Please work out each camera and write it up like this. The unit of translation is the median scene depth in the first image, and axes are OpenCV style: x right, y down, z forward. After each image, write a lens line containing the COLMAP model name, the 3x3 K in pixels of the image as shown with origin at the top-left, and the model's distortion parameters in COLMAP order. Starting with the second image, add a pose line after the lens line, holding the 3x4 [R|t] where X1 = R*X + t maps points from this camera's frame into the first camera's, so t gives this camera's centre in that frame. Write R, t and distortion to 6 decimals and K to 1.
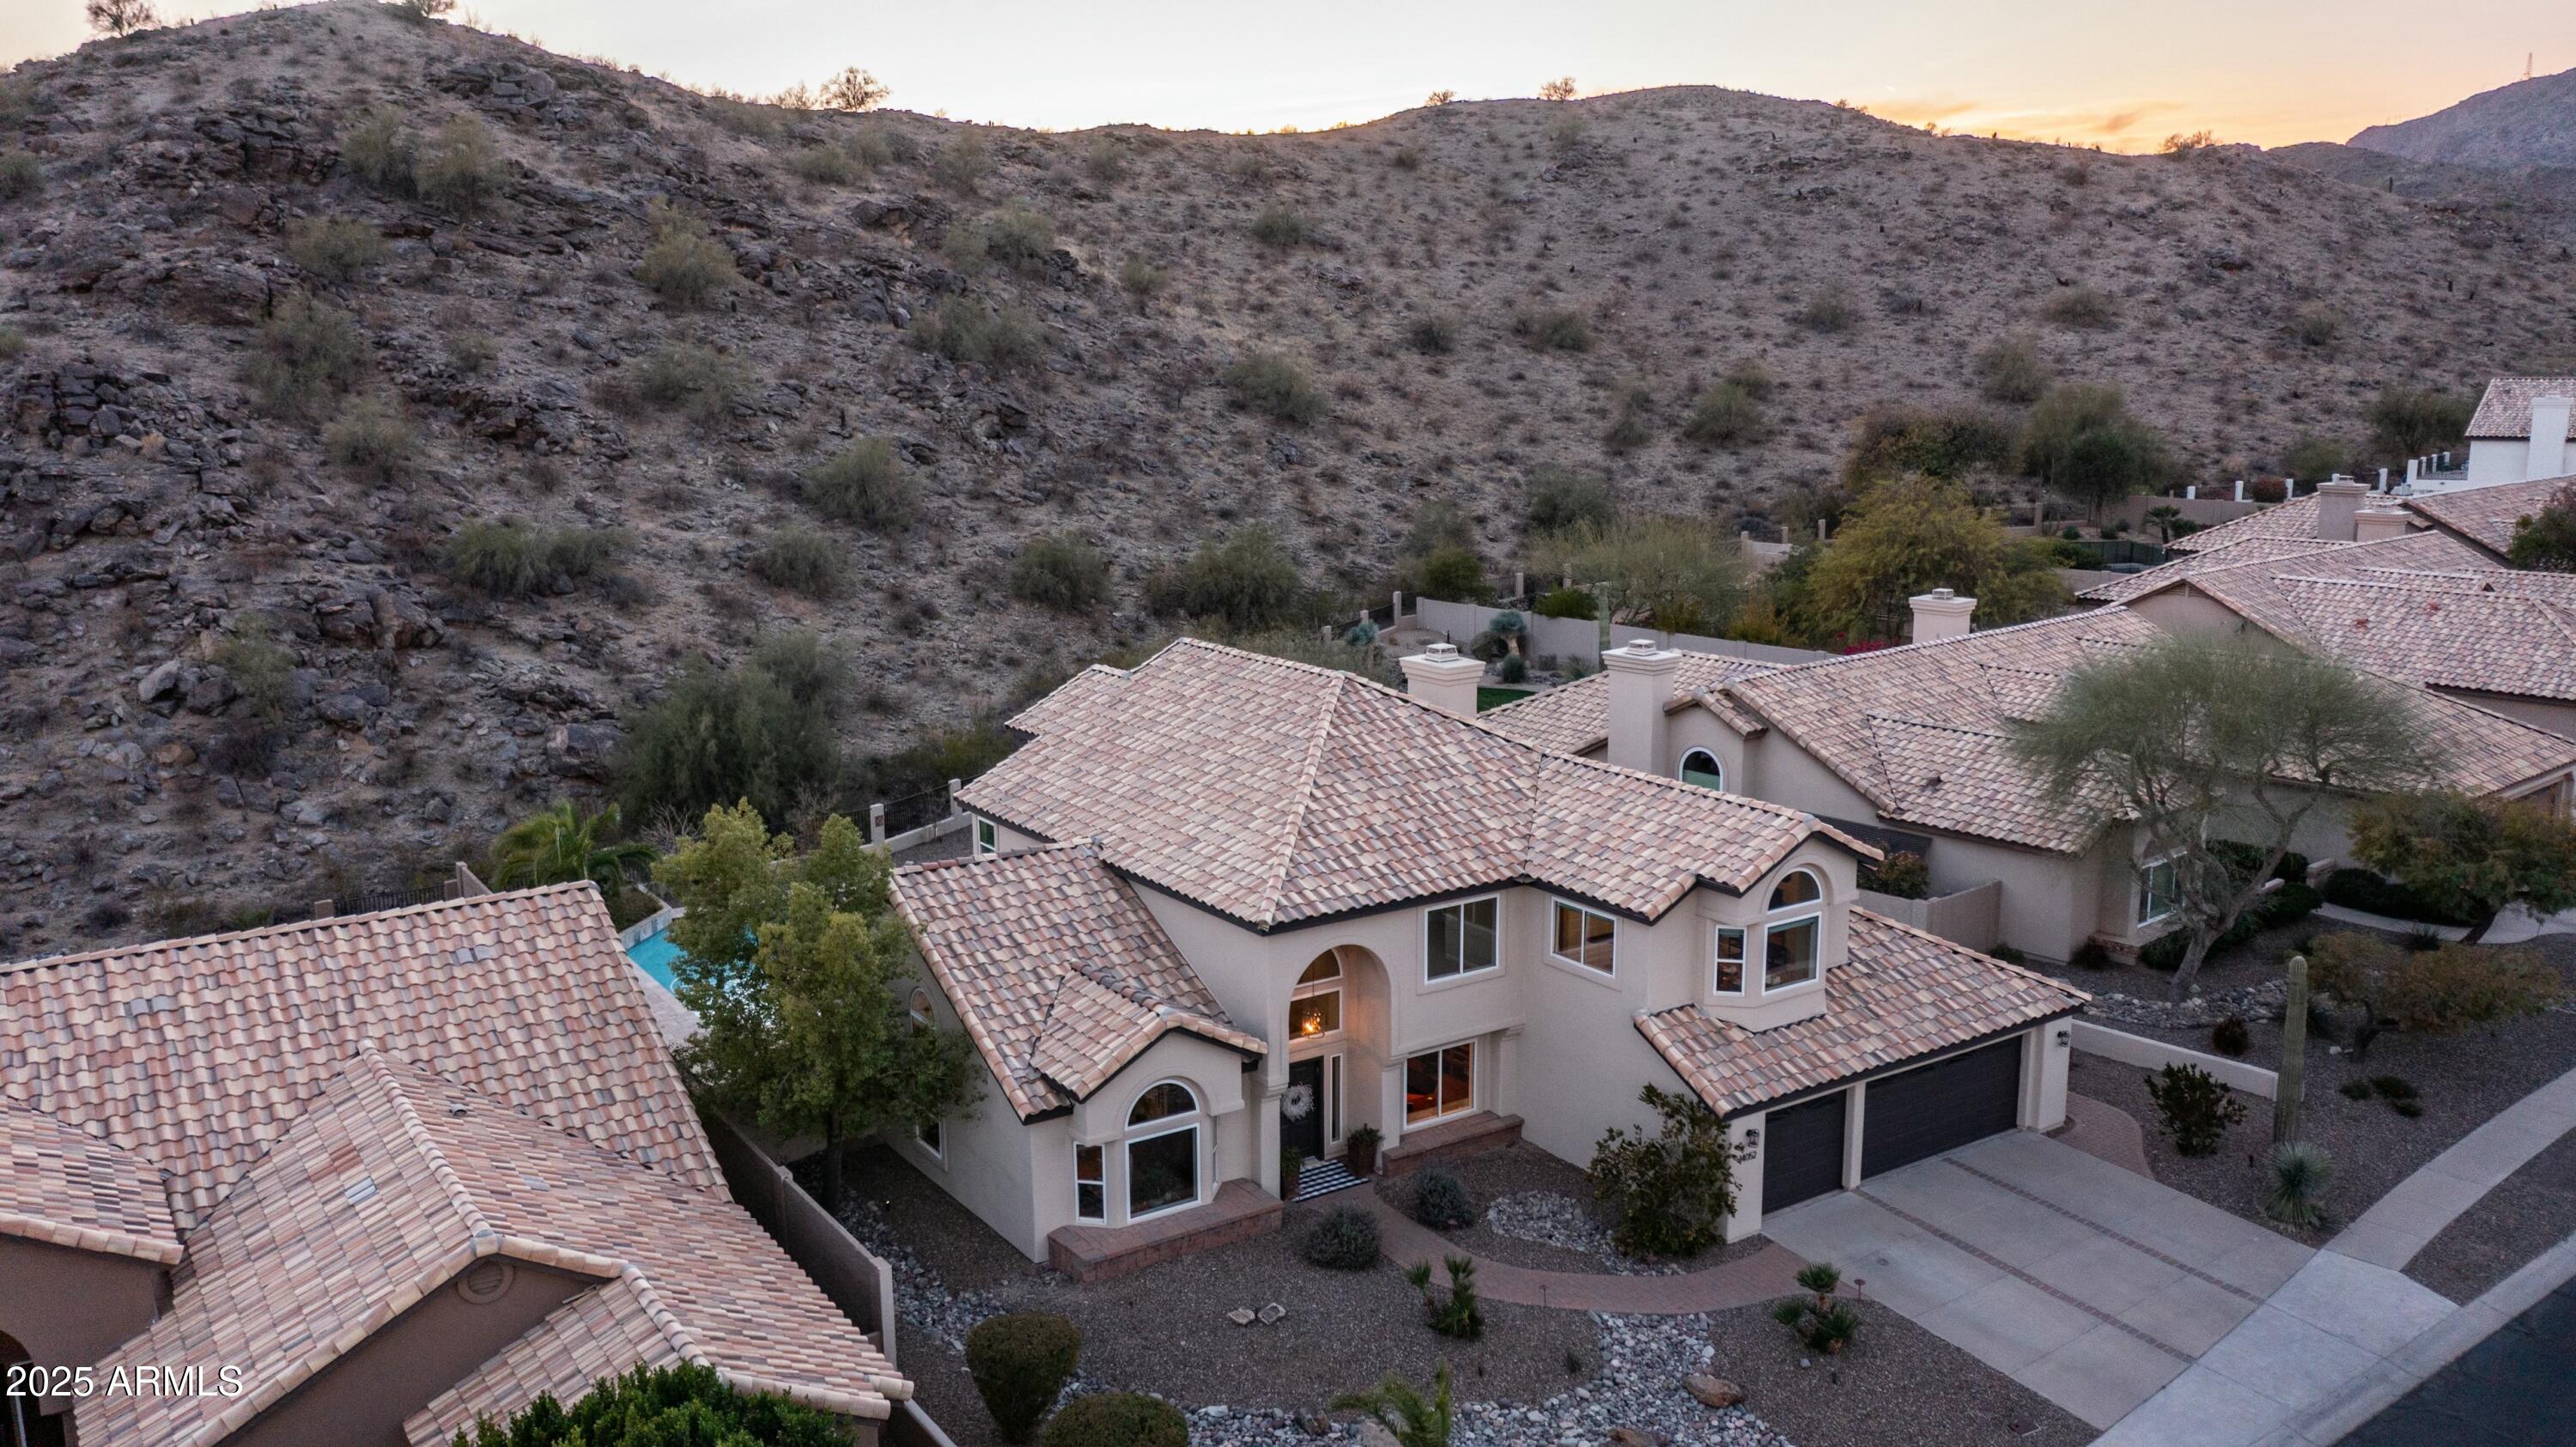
lens RADIAL K [[2042.7, 0, 1288.0], [0, 2042.7, 723.5], [0, 0, 1]] dist [-0.016184, 0.049738]
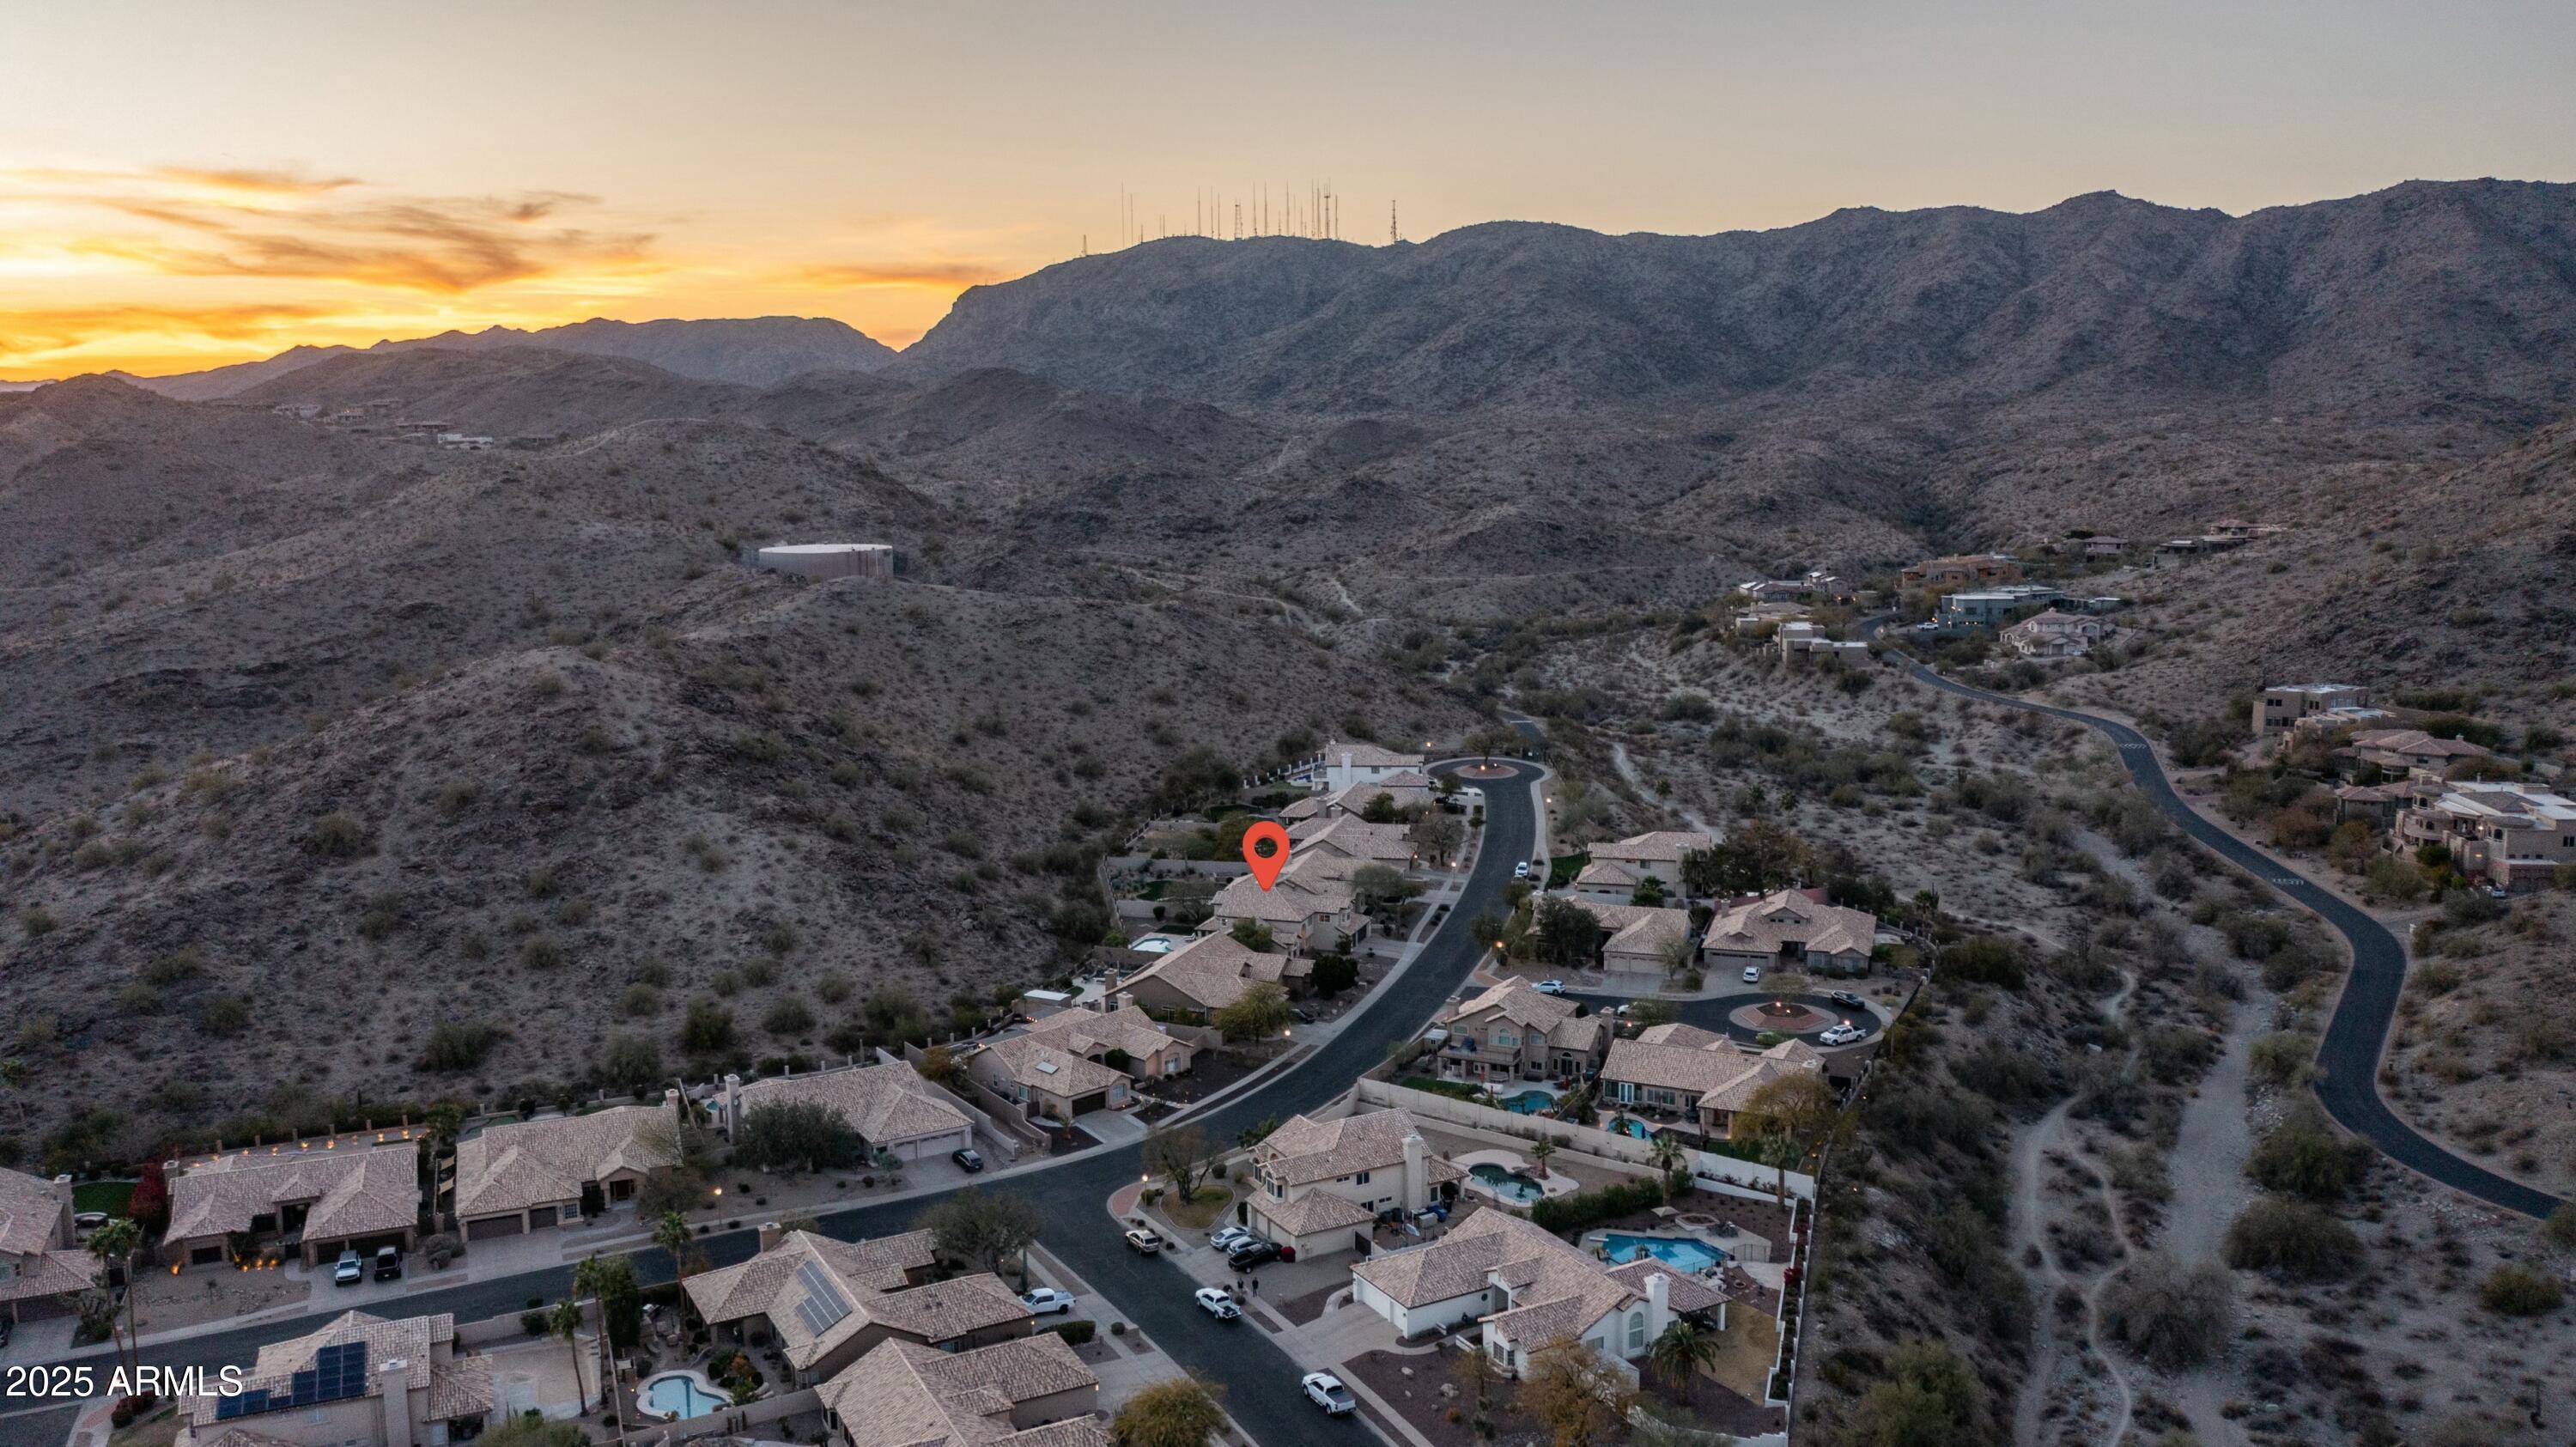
lens RADIAL K [[1886.3, 0, 1288.0], [0, 1886.3, 723.5], [0, 0, 1]] dist [0.041240, -0.059810]
pose [[0.809195, -0.087994, 0.580913, -2.136967], [0.117776, 0.992946, -0.013652, -0.287585], [-0.575614, 0.079465, 0.813851, -2.521241]]
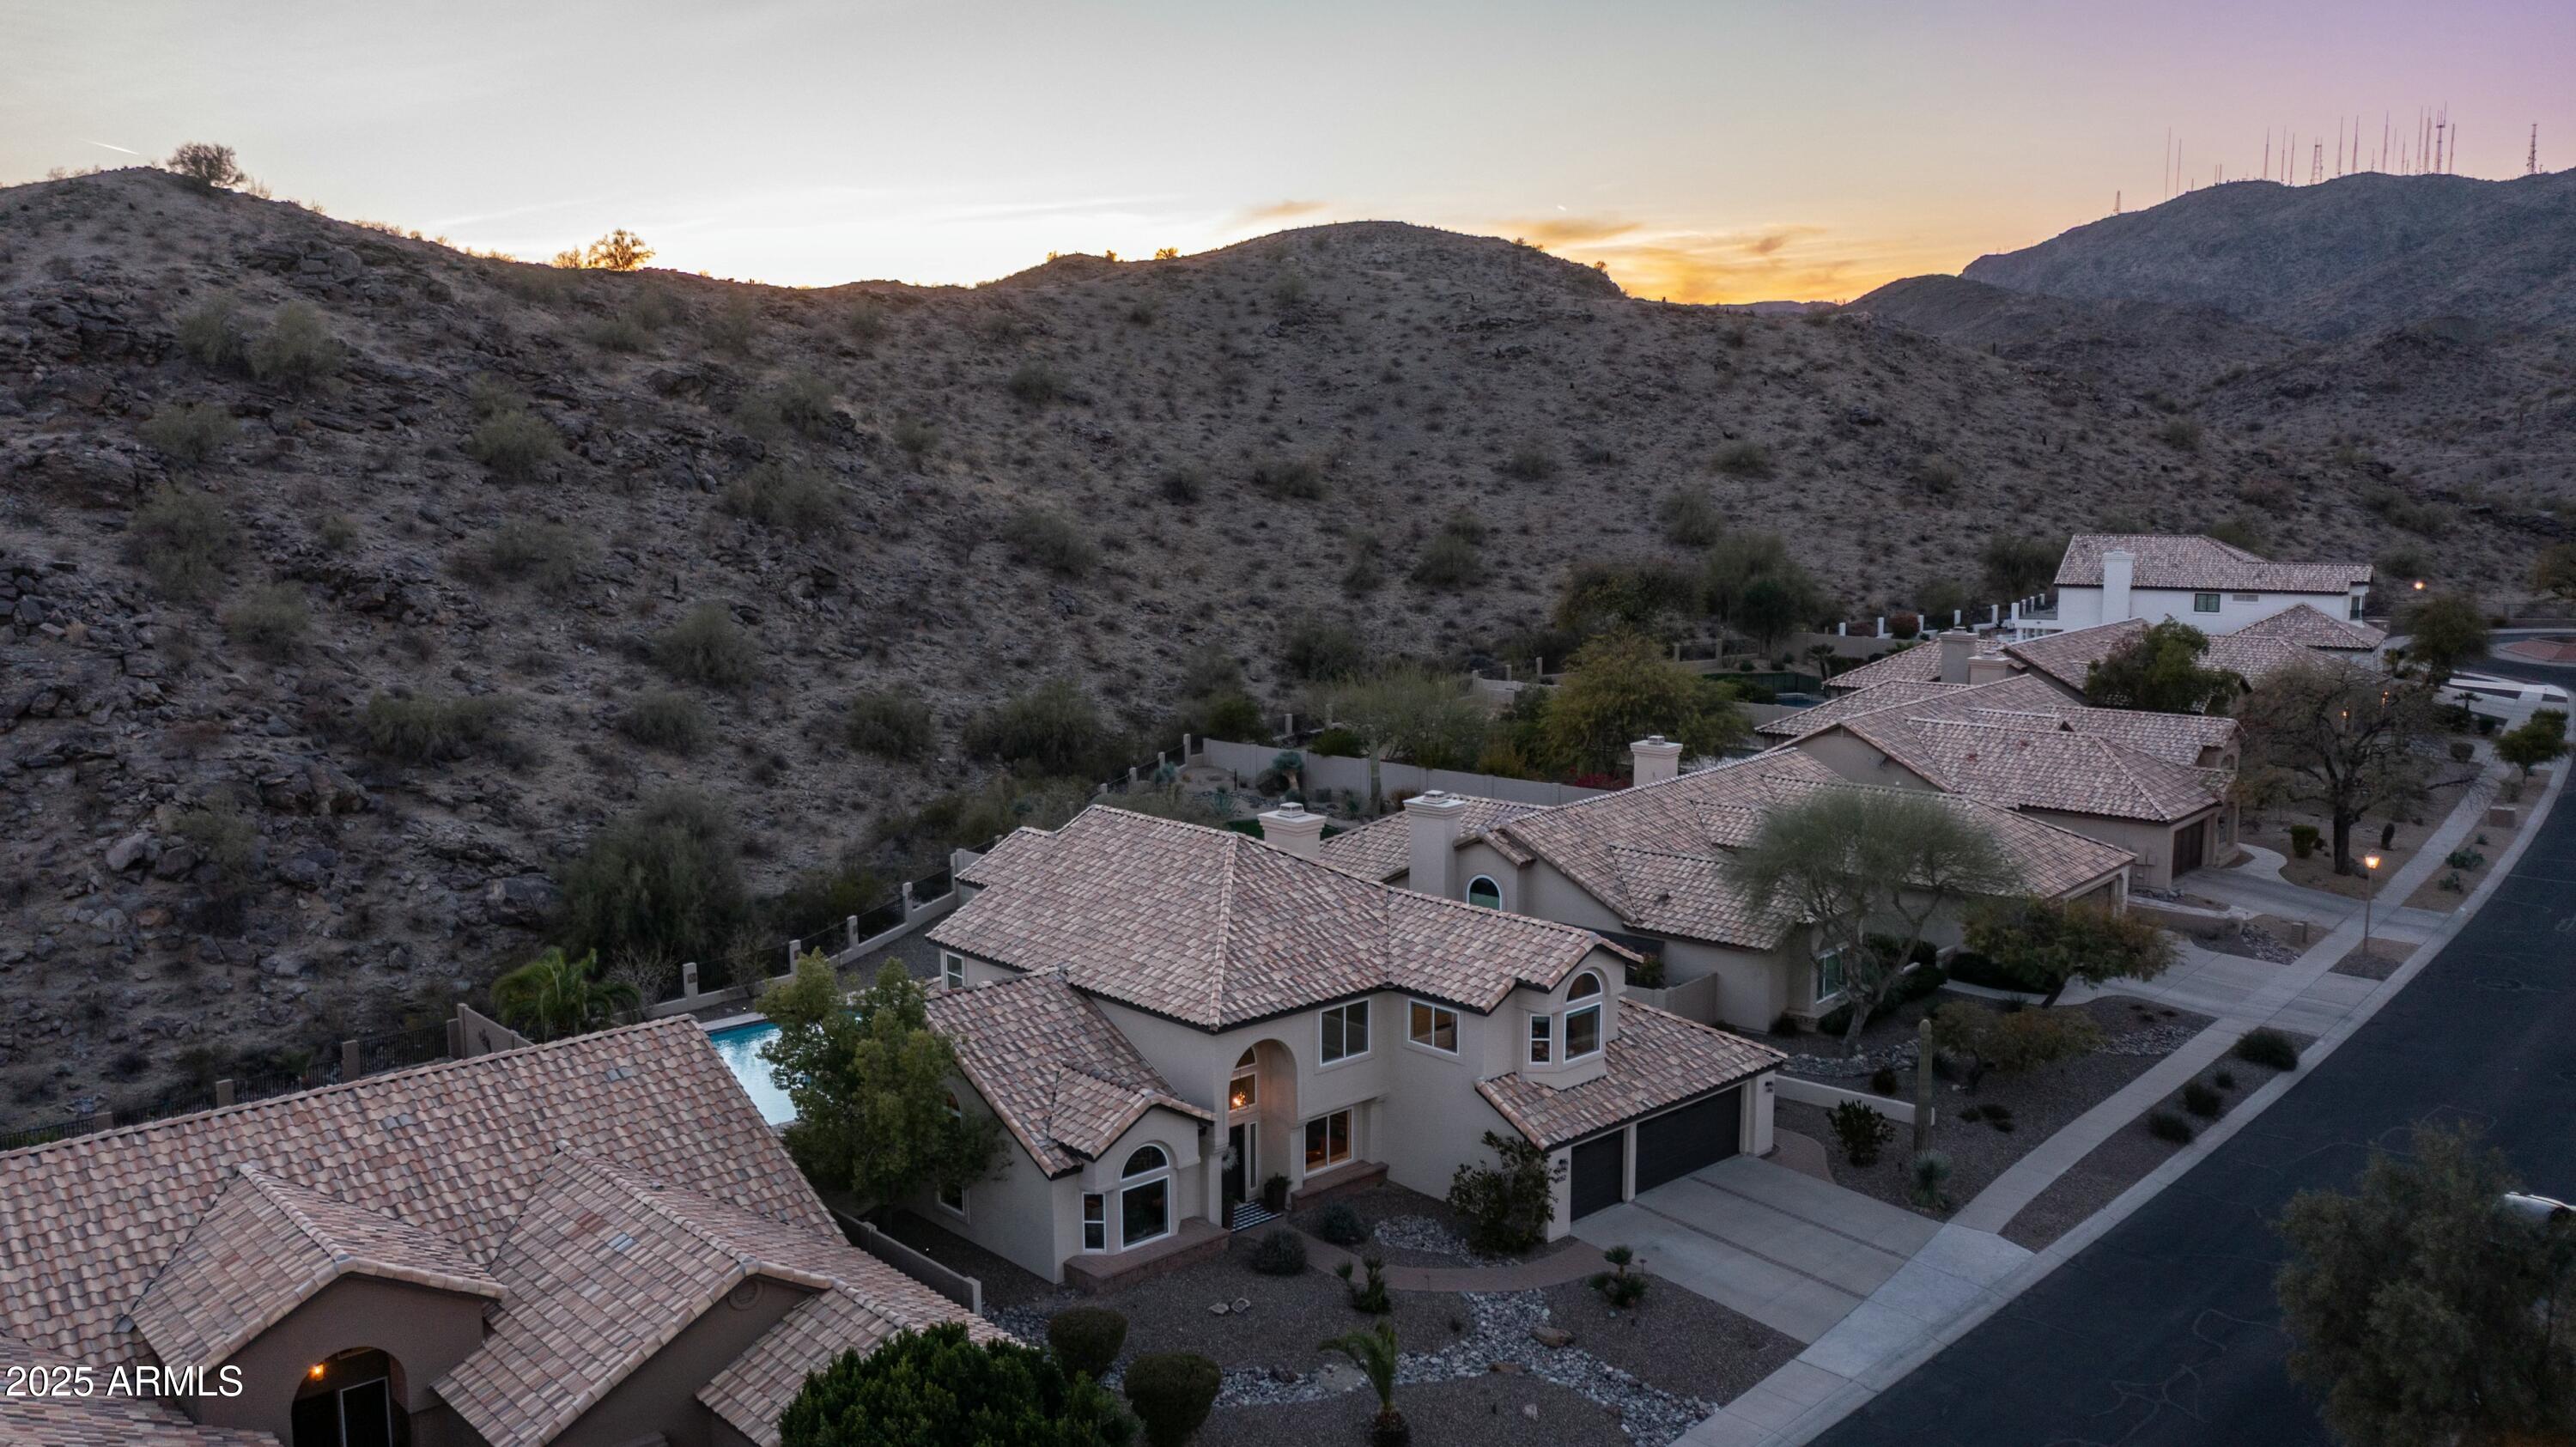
lens RADIAL K [[2042.7, 0, 1288.0], [0, 2042.7, 723.5], [0, 0, 1]] dist [-0.016184, 0.049738]
pose [[0.988795, -0.018853, 0.148086, -0.082850], [0.026191, 0.998516, -0.047758, -0.019644], [-0.146966, 0.051101, 0.987821, -0.192076]]
